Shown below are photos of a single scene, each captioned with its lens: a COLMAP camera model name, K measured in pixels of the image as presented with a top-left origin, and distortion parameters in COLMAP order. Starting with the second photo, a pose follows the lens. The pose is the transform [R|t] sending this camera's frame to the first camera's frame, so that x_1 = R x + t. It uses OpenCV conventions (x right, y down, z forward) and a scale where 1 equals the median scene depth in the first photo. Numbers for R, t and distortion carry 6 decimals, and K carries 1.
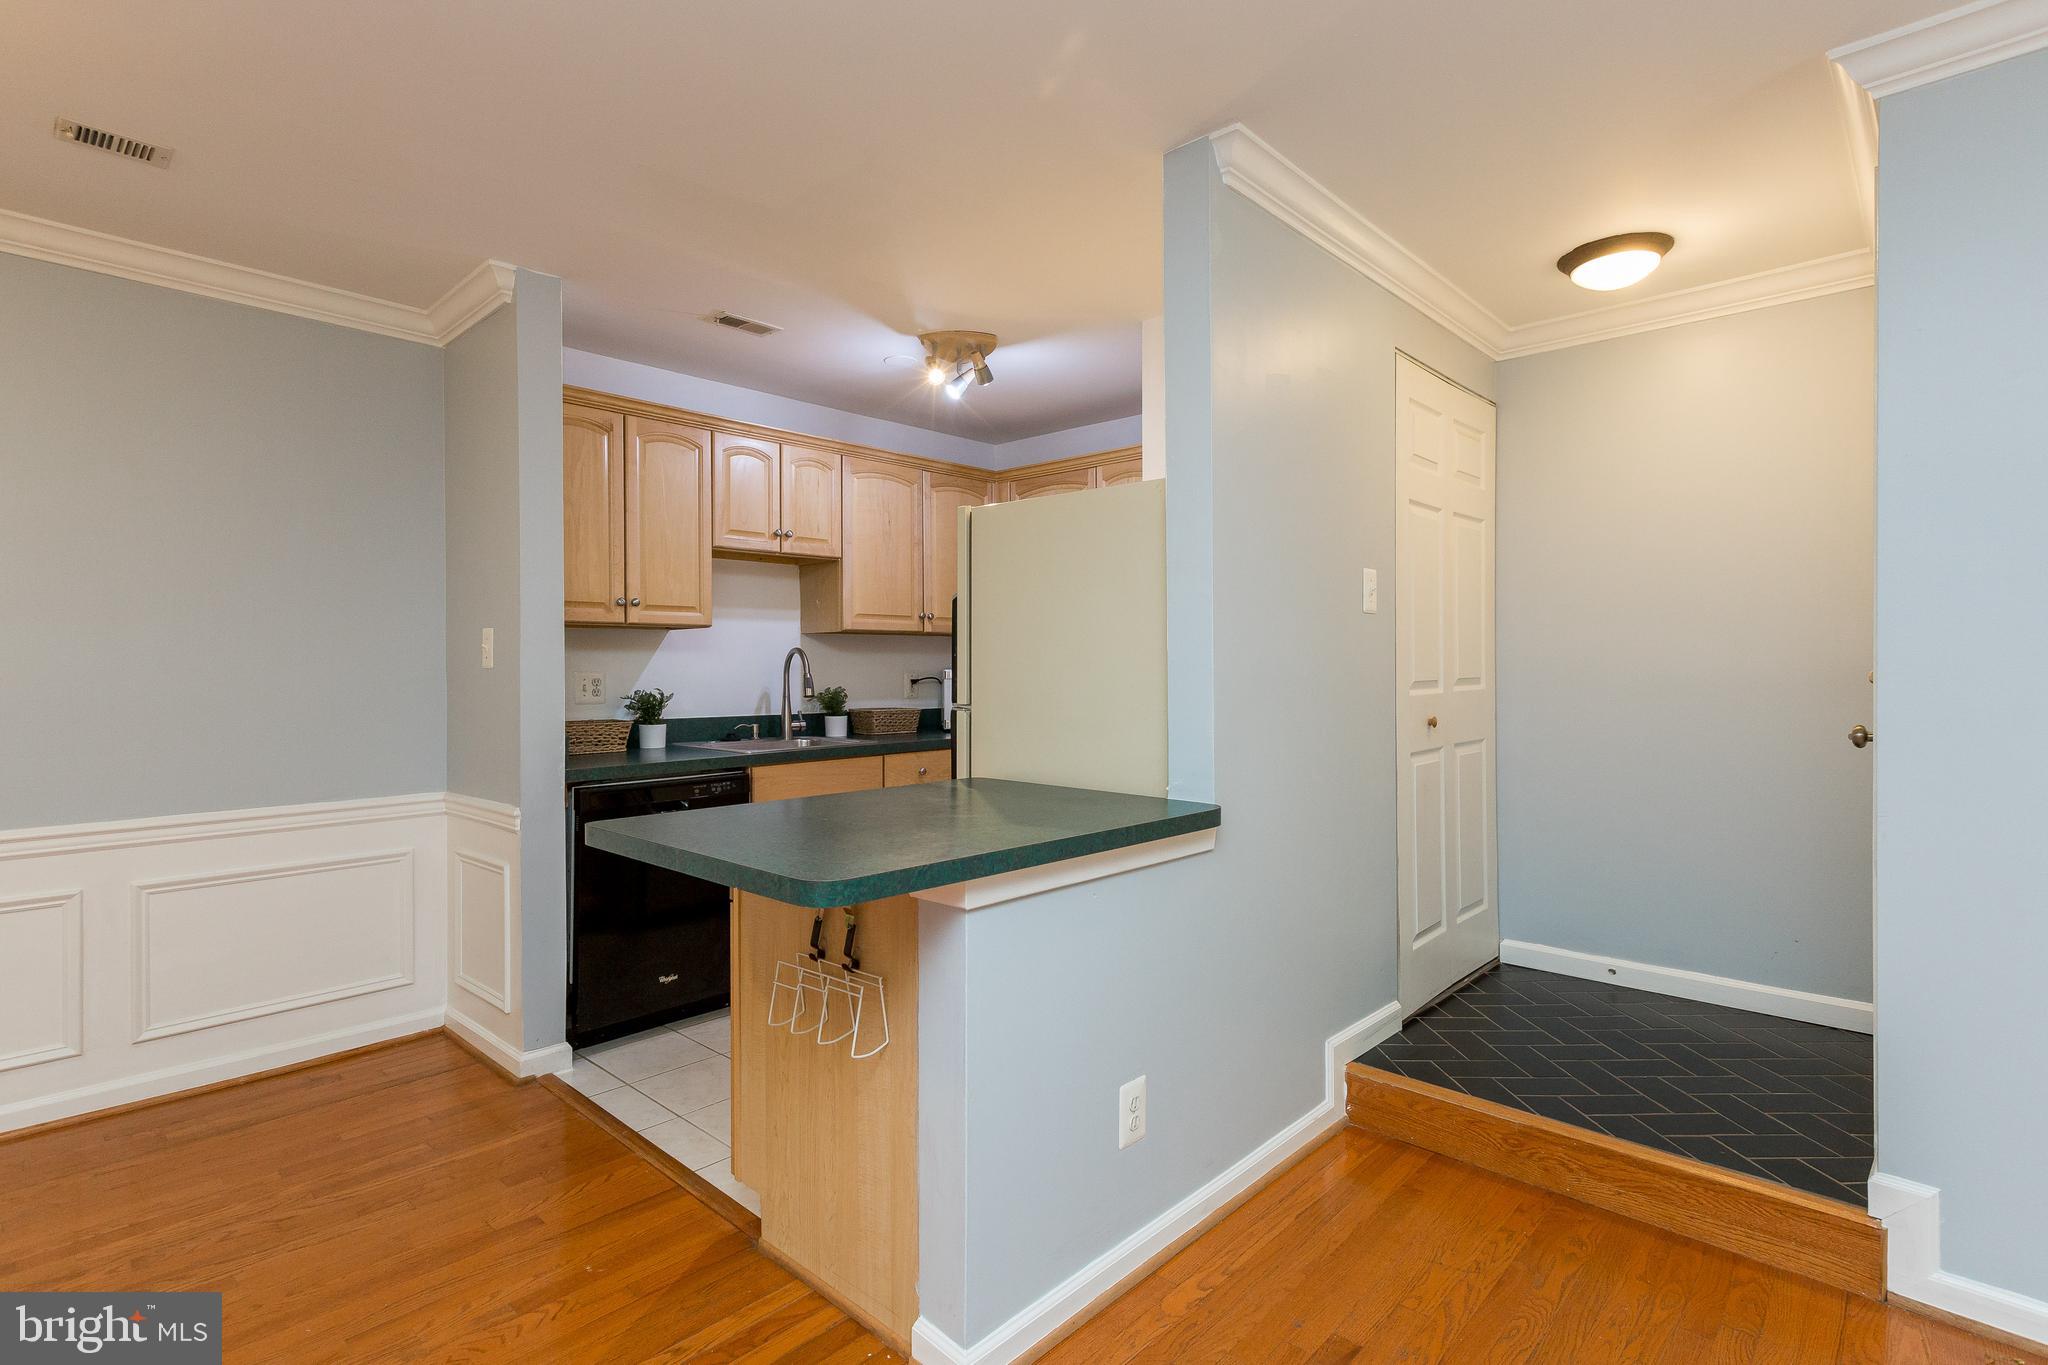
lens RADIAL K [[989.5, 0, 1015.5], [0, 989.5, 662.7], [0, 0, 1]] dist [0.014088, -0.000999]
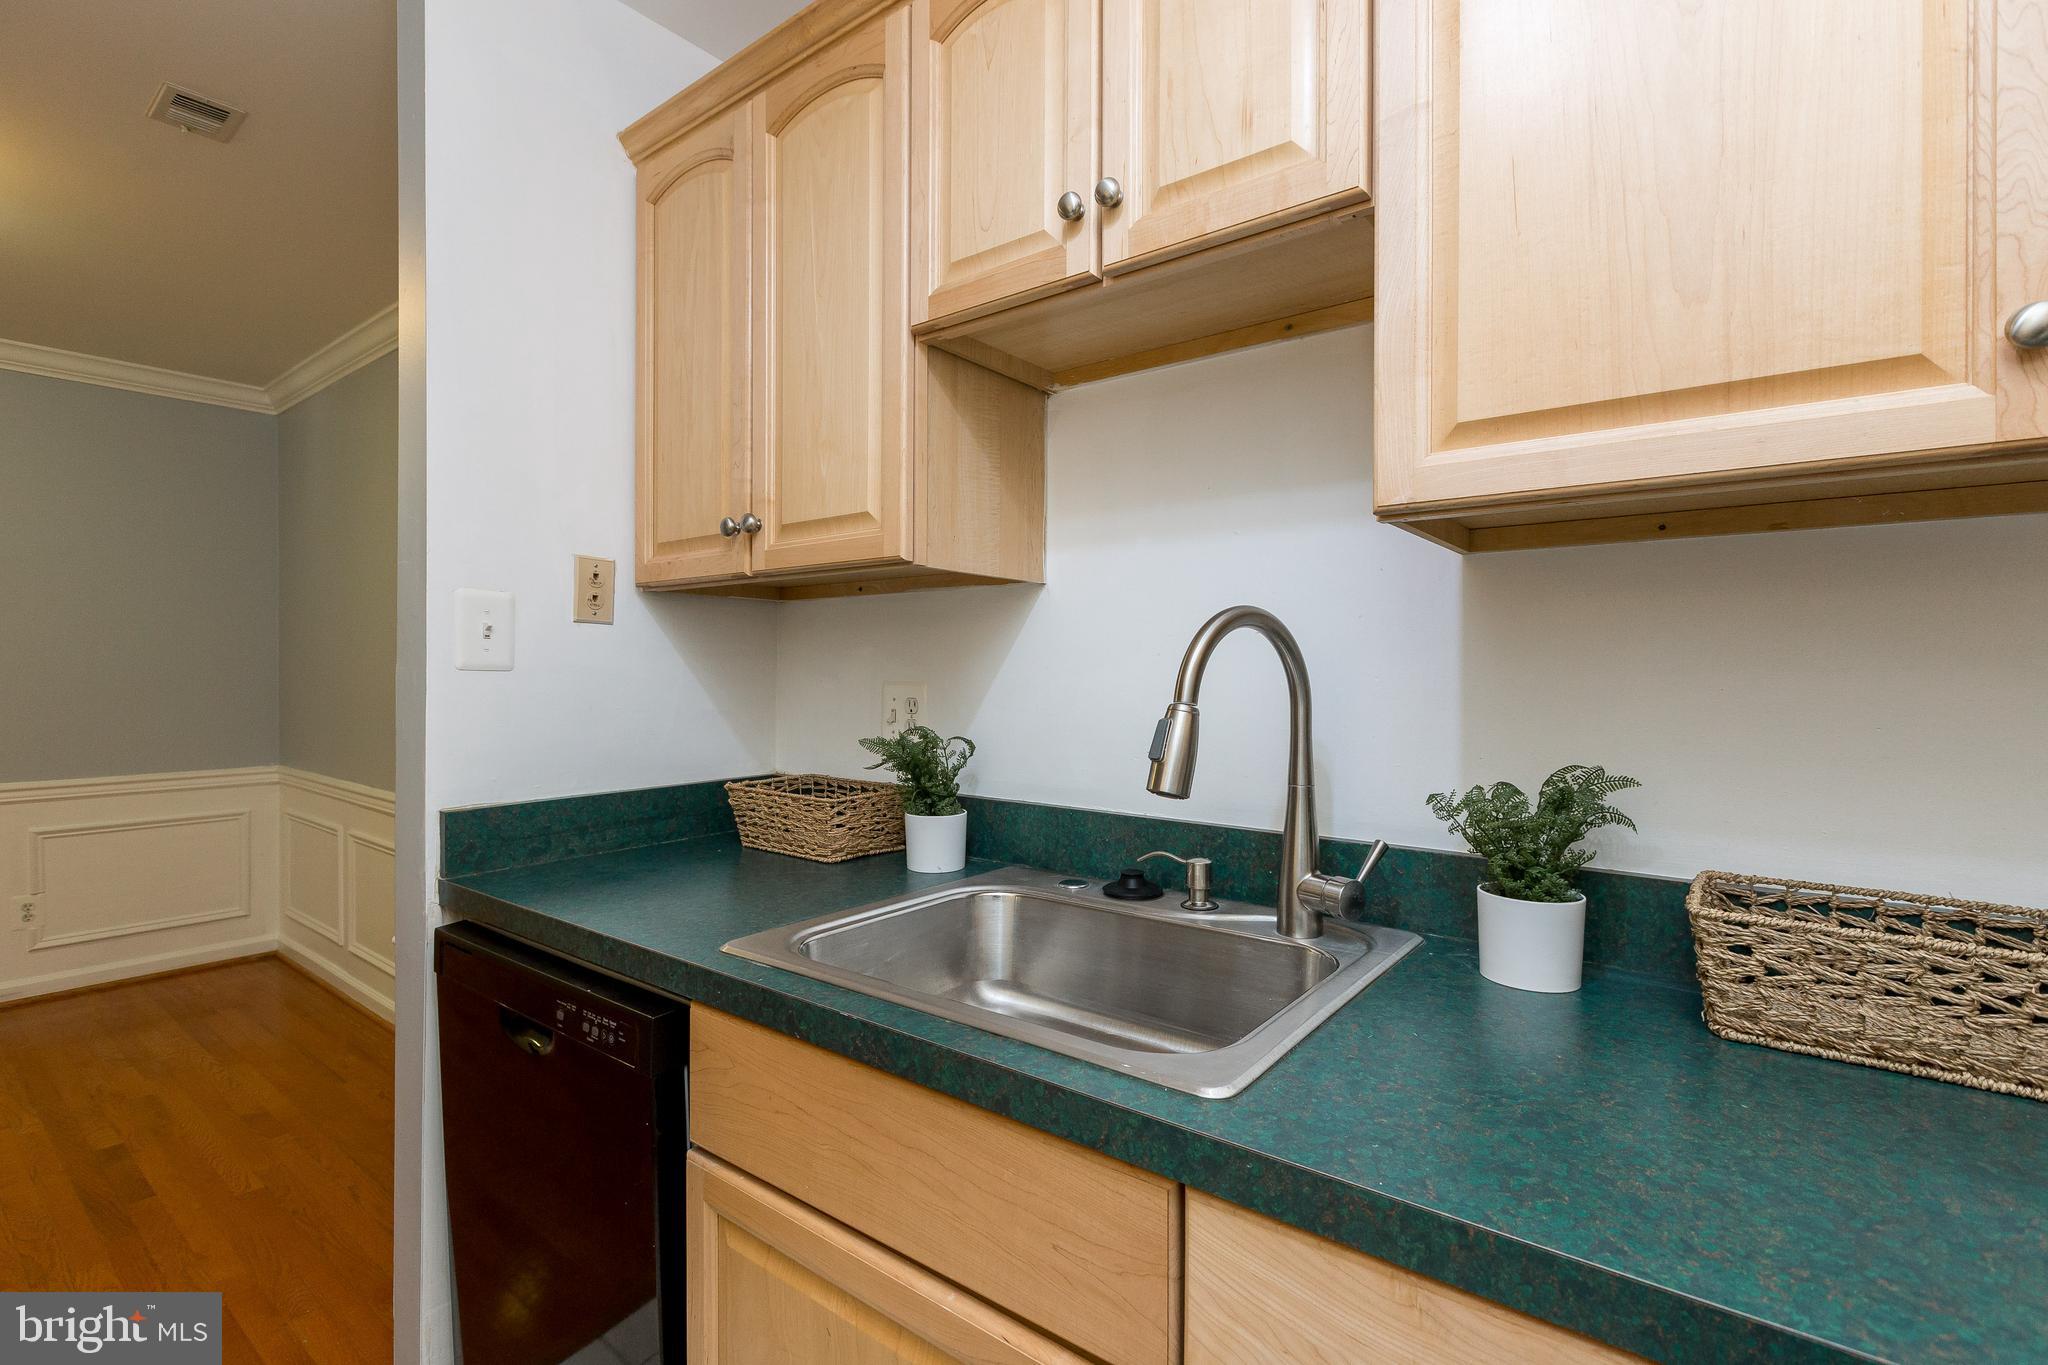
lens RADIAL K [[939.7, 0, 1024.0], [0, 939.7, 682.5], [0, 0, 1]] dist [-0.004538, -0.001021]
pose [[0.090796, 0.013154, -0.995783, 0.032930], [-0.003001, 0.999912, 0.012935, 0.003356], [0.995865, 0.001814, 0.090827, 1.077752]]
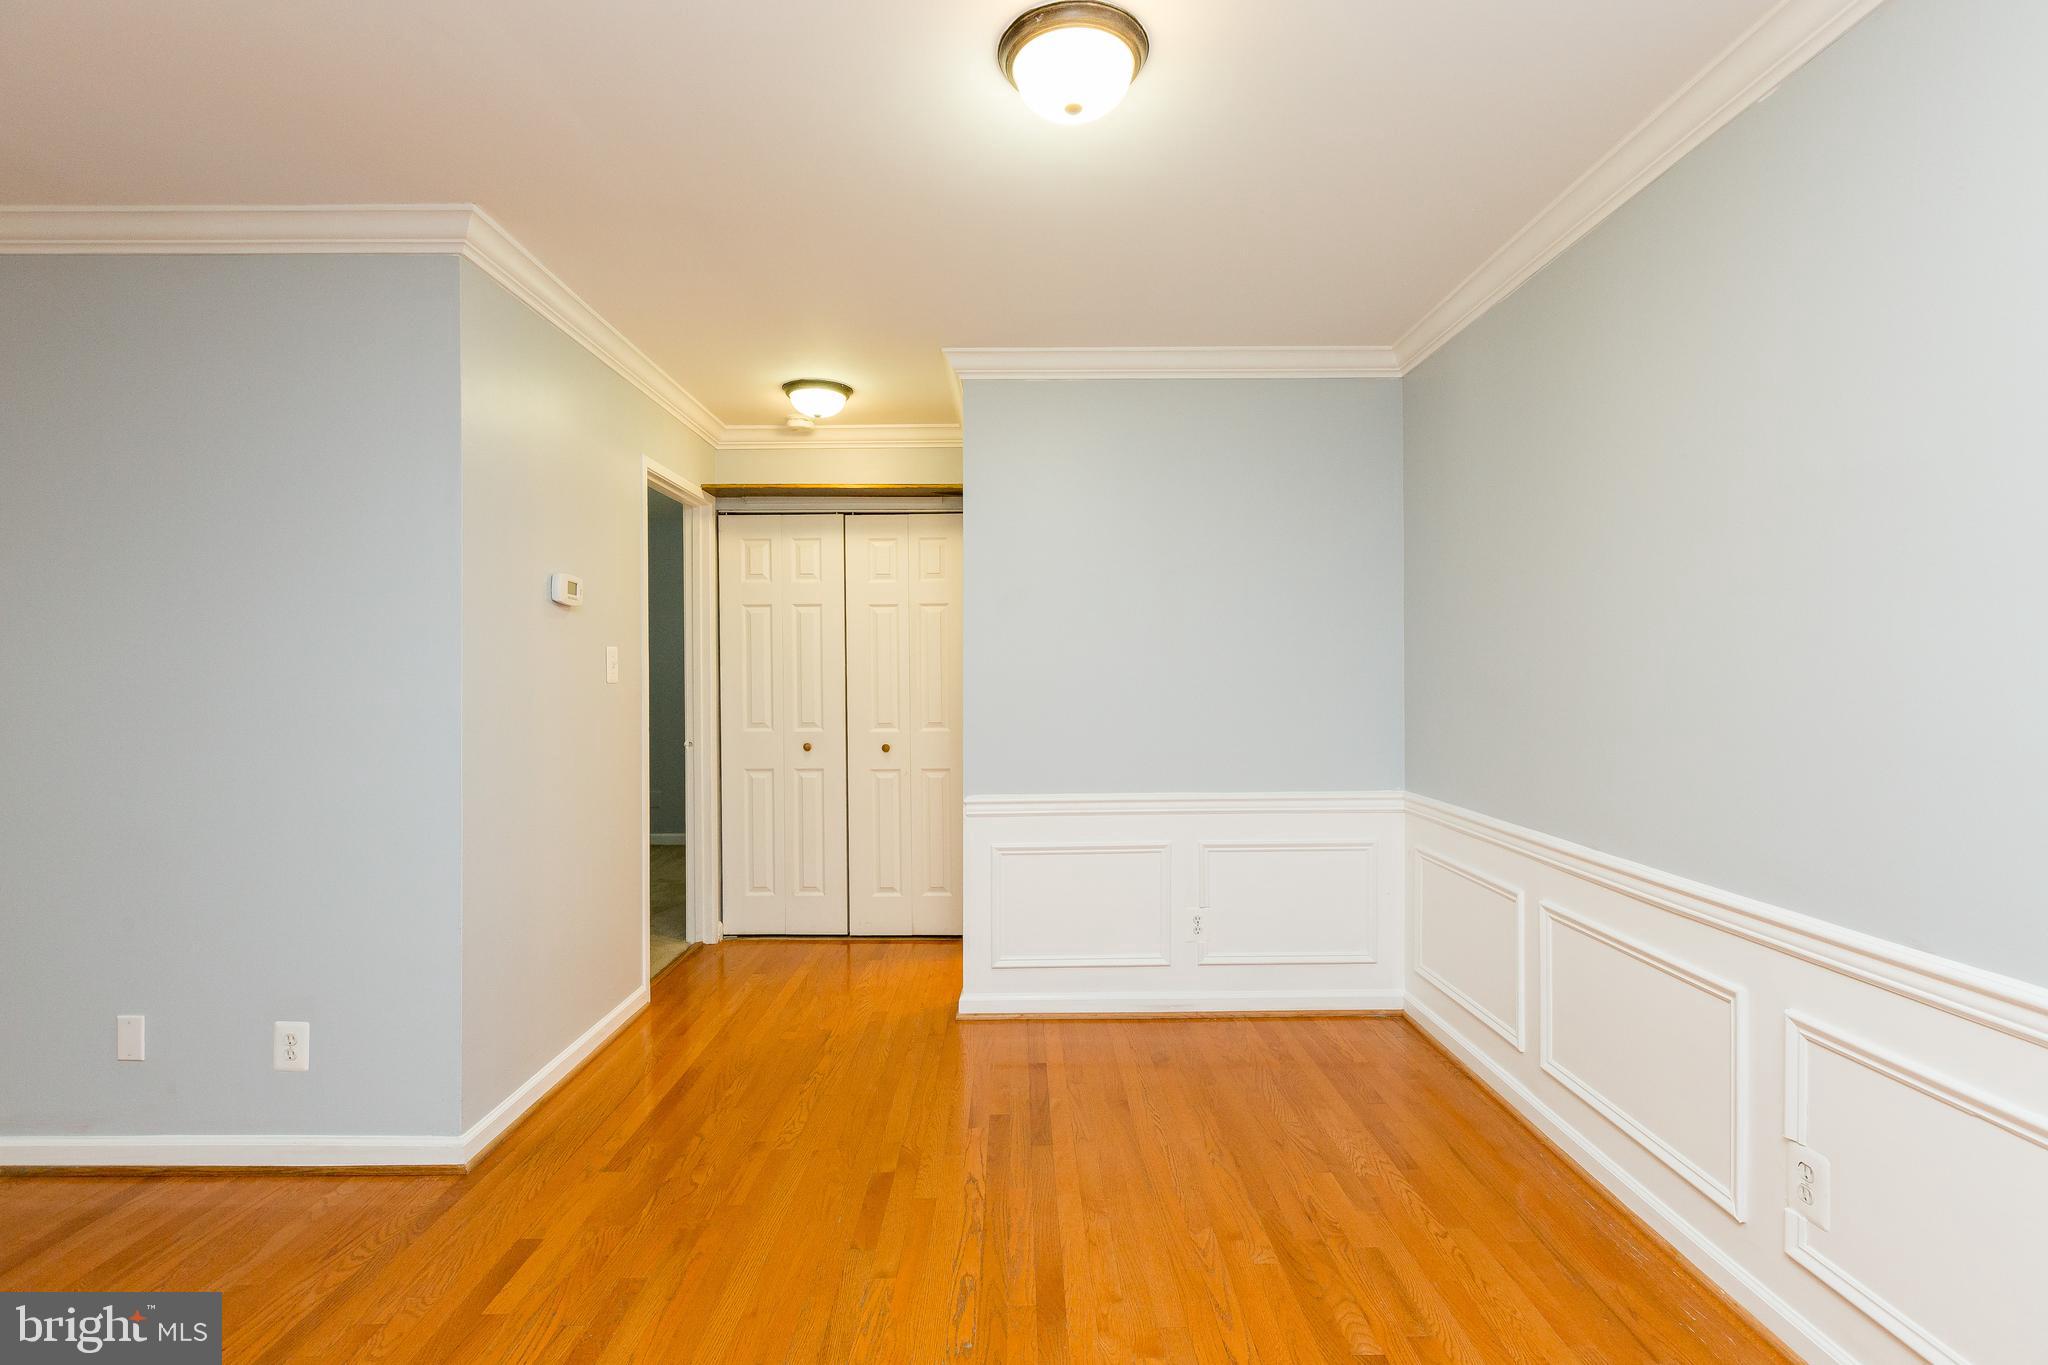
lens RADIAL K [[927.9, 0, 1019.5], [0, 927.9, 673.5], [0, 0, 1]] dist [0.000580, -0.000271]
pose [[-0.730666, 0.007110, -0.682698, -0.239578], [0.010040, 0.999950, -0.000332, -0.002510], [0.682662, -0.007097, -0.730700, 0.709764]]
